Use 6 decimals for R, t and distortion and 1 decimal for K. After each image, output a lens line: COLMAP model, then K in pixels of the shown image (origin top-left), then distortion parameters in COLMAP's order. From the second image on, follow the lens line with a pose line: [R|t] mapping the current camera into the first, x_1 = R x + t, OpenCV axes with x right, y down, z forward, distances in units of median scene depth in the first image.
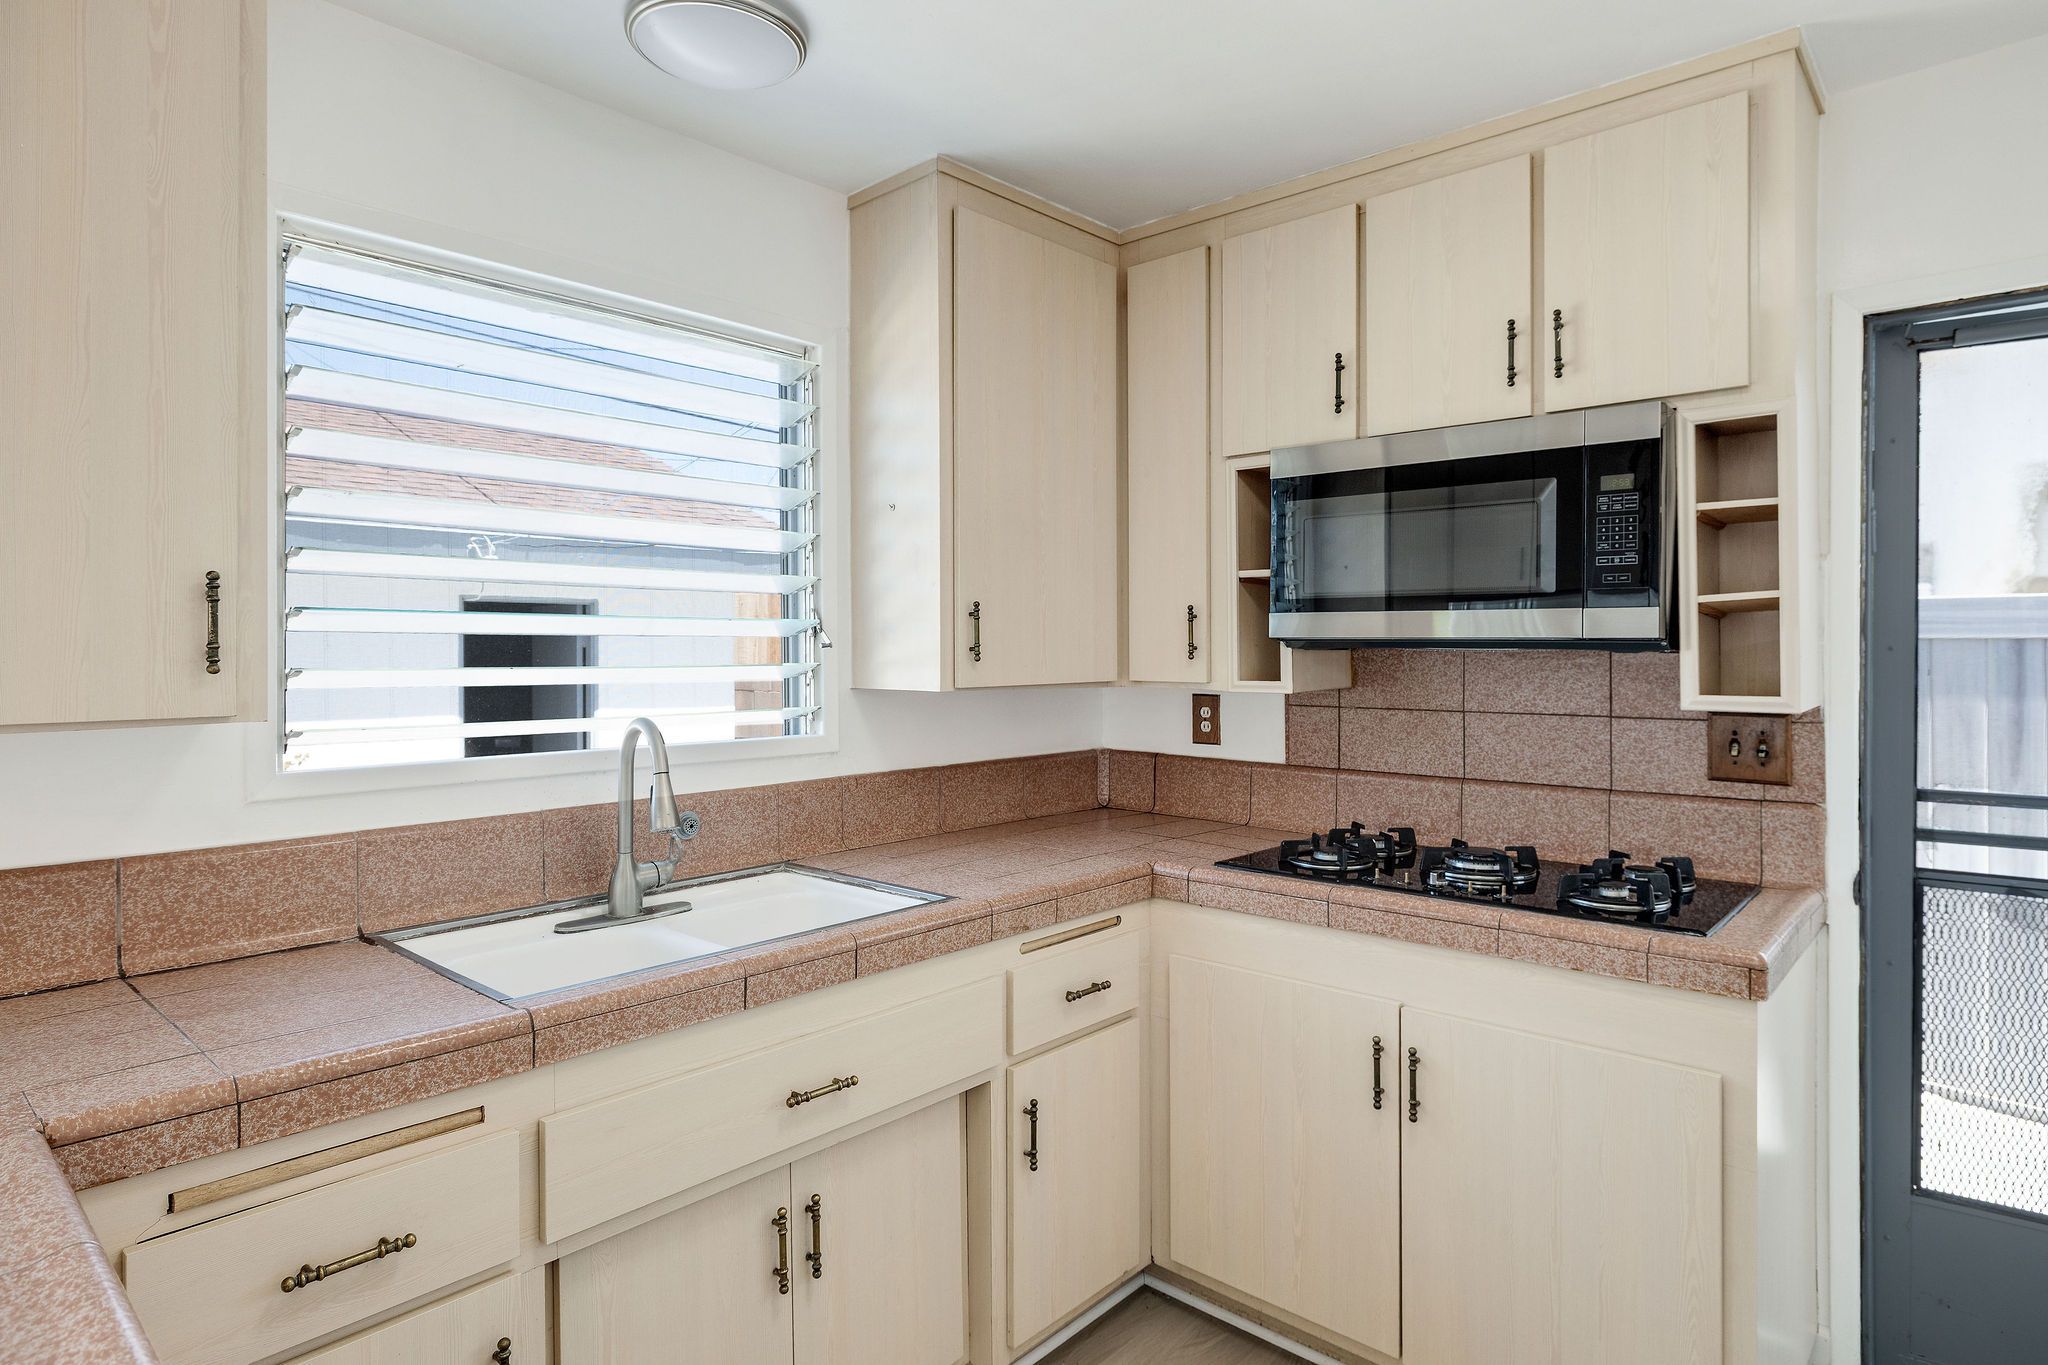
lens RADIAL K [[1107.9, 0, 1015.7], [0, 1107.9, 651.9], [0, 0, 1]] dist [-0.002577, -0.000309]
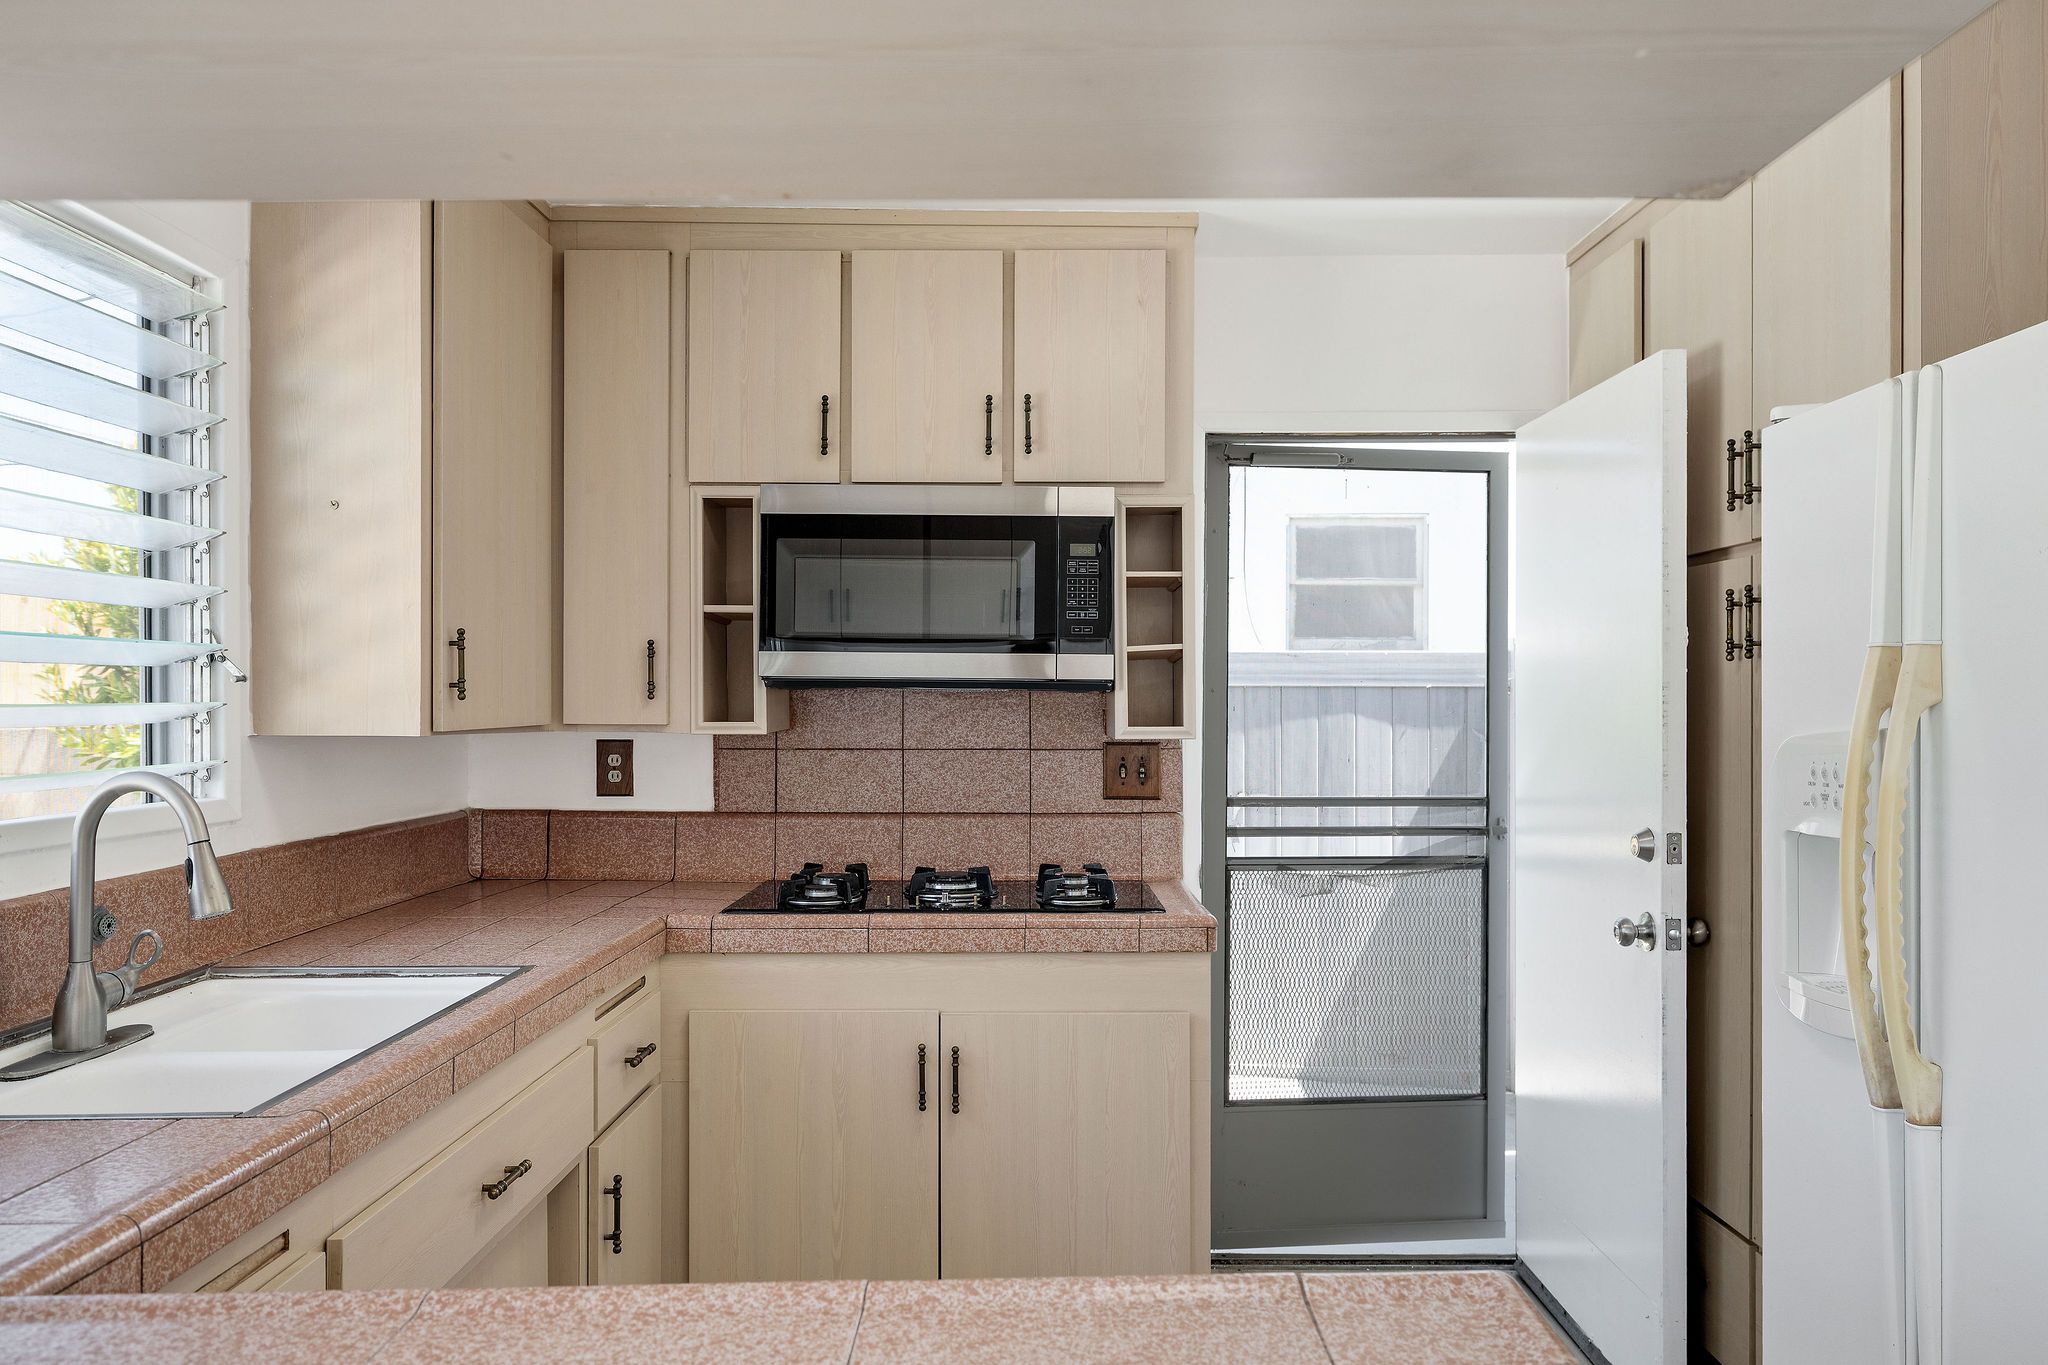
lens RADIAL K [[1417.8, 0, 1021.7], [0, 1417.8, 700.1], [0, 0, 1]] dist [0.002020, -0.000393]
pose [[0.744687, 0.002236, 0.667410, -0.461603], [-0.001239, 0.999997, -0.001969, 0.011058], [-0.667413, 0.000639, 0.744688, -0.087402]]
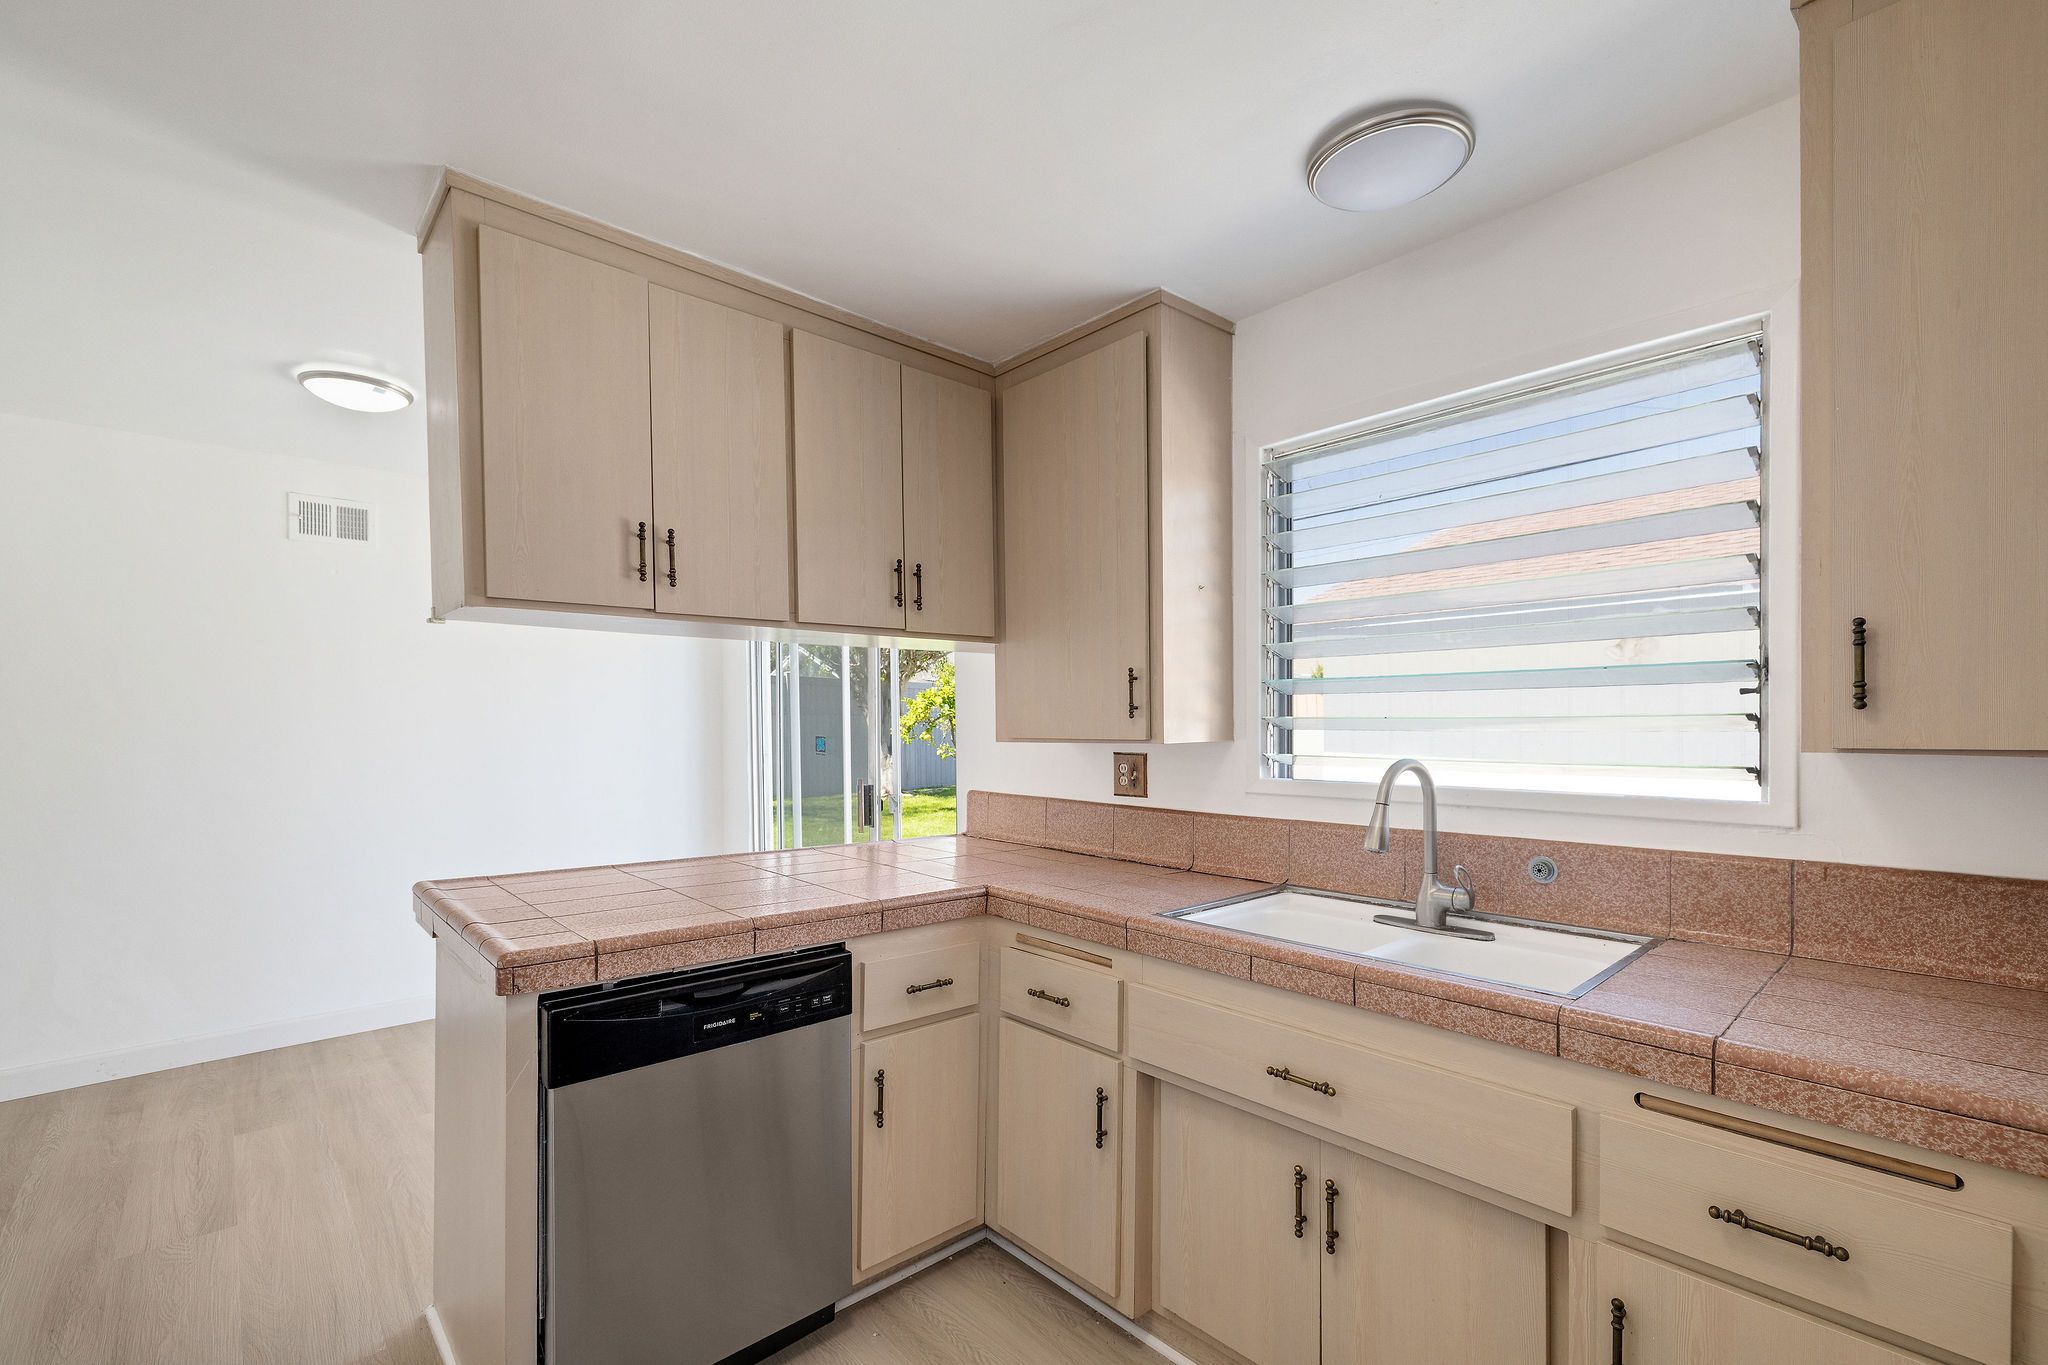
lens RADIAL K [[910.8, 0, 1024.0], [0, 910.8, 682.5], [0, 0, 1]] dist [-0.000657, -0.000065]
pose [[-0.107179, -0.034277, -0.993649, 0.607700], [0.012592, 0.999279, -0.035829, 0.004678], [0.994160, -0.016352, -0.106670, 0.600676]]
